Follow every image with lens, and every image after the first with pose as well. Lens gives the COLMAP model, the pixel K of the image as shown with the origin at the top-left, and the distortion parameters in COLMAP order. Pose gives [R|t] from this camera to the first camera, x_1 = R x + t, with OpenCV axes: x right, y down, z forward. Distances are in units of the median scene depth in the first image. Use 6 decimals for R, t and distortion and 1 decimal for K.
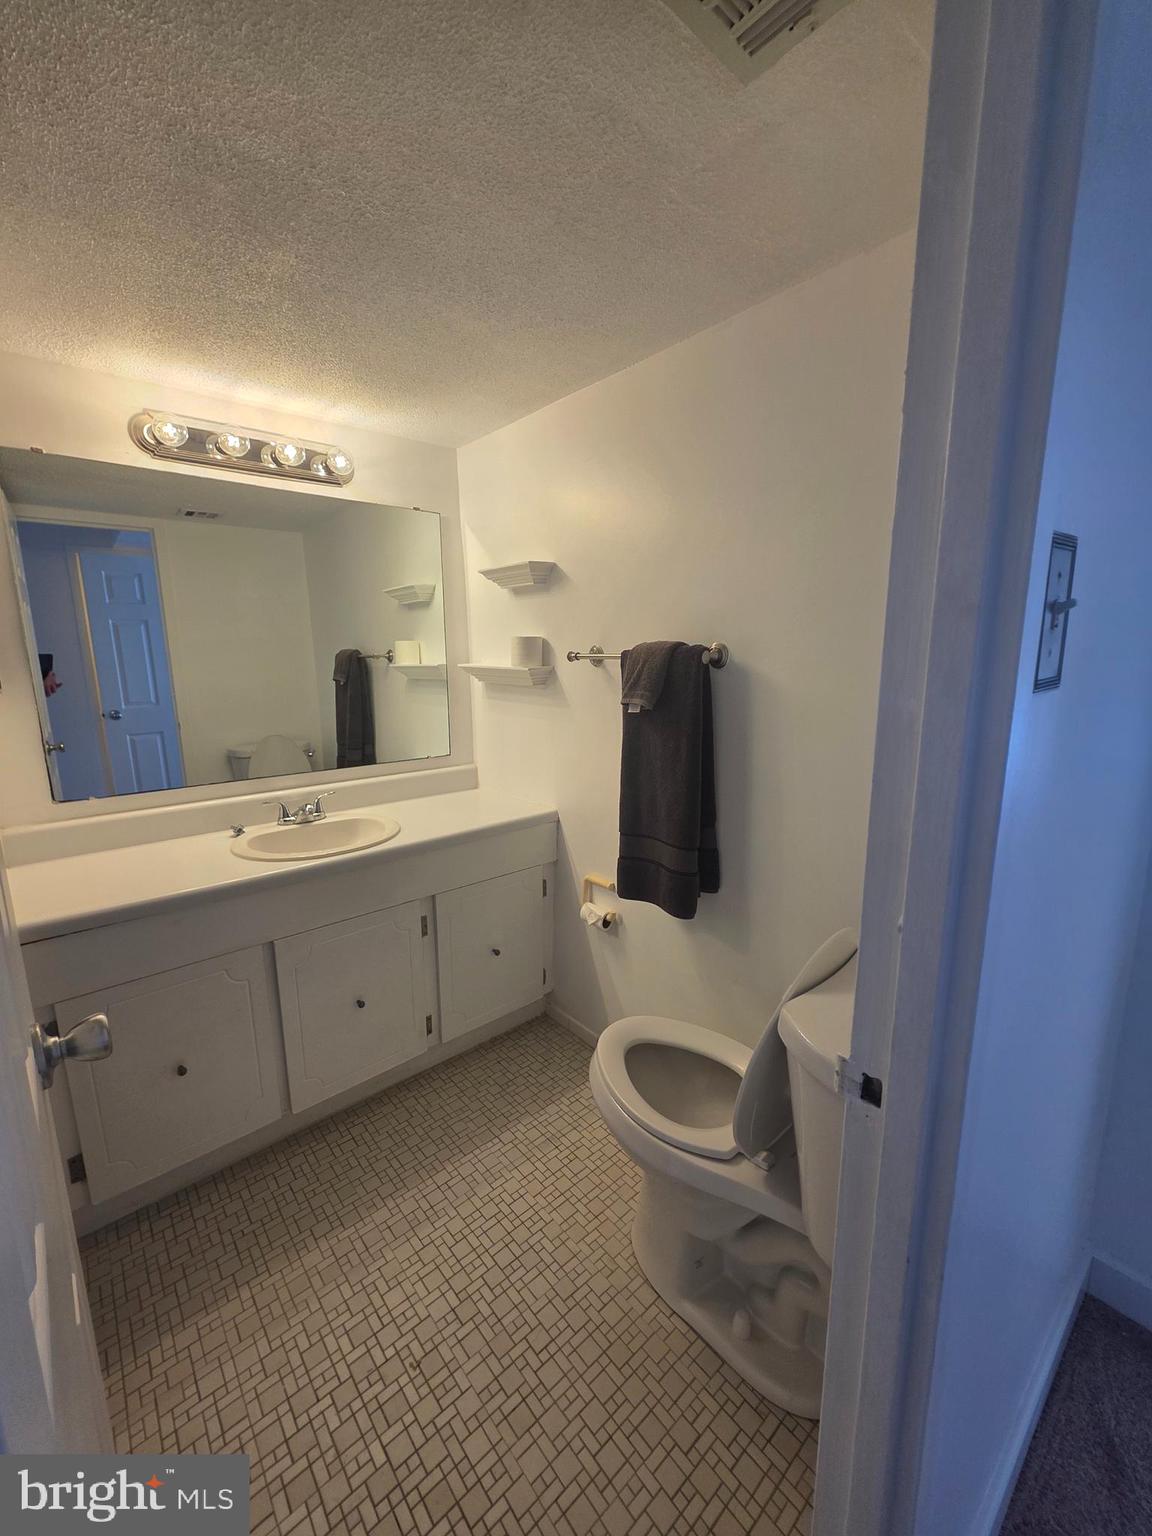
lens RADIAL K [[618.1, 0, 576.1], [0, 618.1, 767.3], [0, 0, 1]] dist [0.002288, 0.000689]
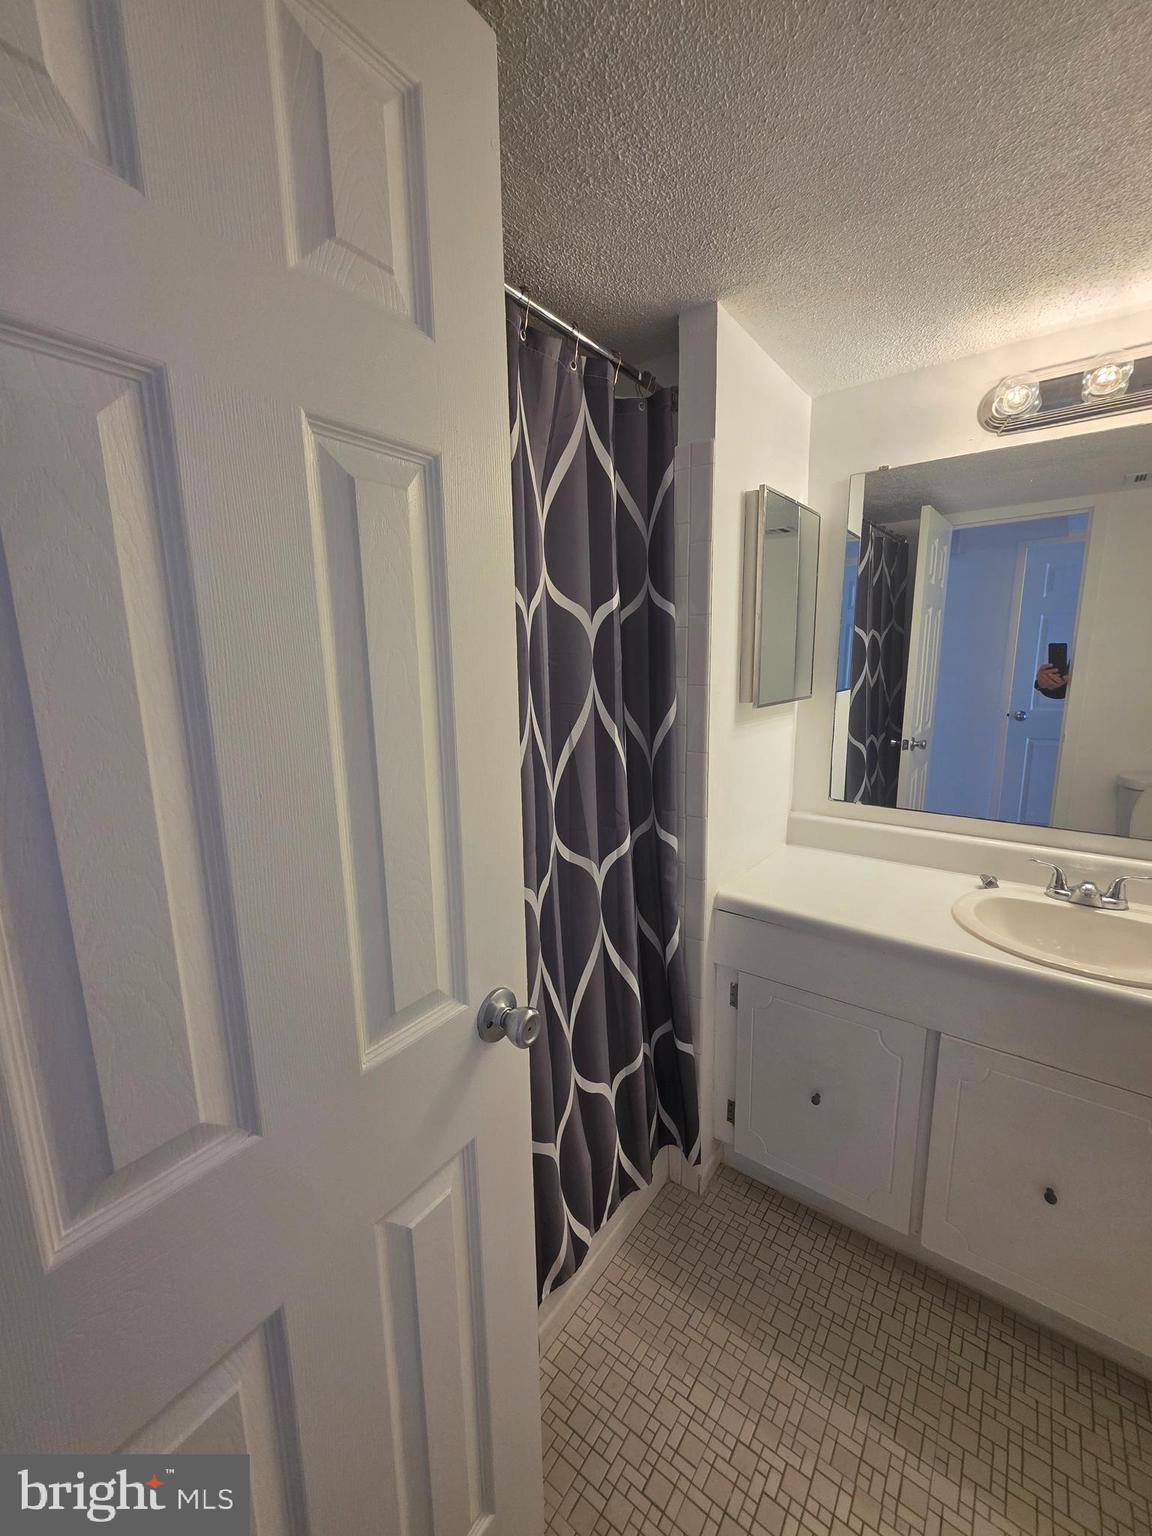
lens RADIAL K [[618.1, 0, 577.0], [0, 618.1, 768.4], [0, 0, 1]] dist [0.002288, 0.000689]
pose [[0.212098, 0.183479, -0.959870, 0.092312], [-0.165798, 0.974734, 0.149684, -0.075673], [0.963081, 0.127397, 0.237160, 0.268895]]
